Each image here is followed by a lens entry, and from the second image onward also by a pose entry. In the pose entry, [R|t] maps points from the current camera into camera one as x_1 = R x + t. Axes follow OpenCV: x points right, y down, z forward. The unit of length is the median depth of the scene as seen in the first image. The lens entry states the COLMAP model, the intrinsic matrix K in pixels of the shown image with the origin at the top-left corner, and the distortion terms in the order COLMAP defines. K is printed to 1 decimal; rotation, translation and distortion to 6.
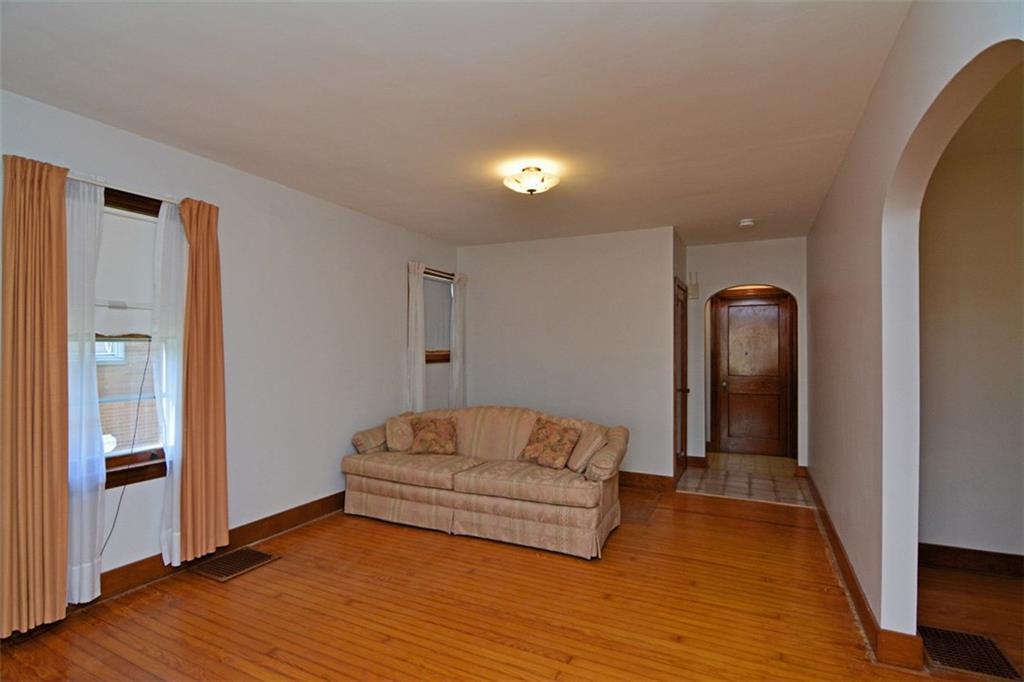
lens RADIAL K [[487.6, 0, 514.5], [0, 487.6, 343.7], [0, 0, 1]] dist [0.000663, -0.000127]
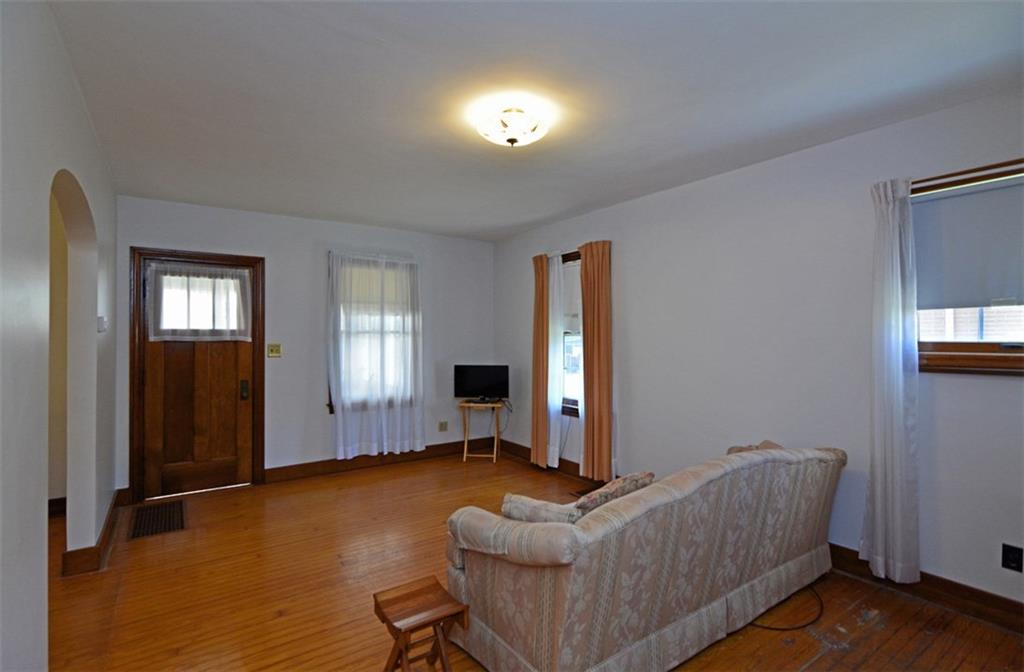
lens RADIAL K [[487.6, 0, 510.7], [0, 487.6, 337.1], [0, 0, 1]] dist [0.000663, -0.000127]
pose [[-0.482122, -0.001178, -0.876103, 0.899022], [0.008571, 0.999945, -0.006061, 0.007732], [0.876062, -0.010431, -0.482085, 1.715074]]
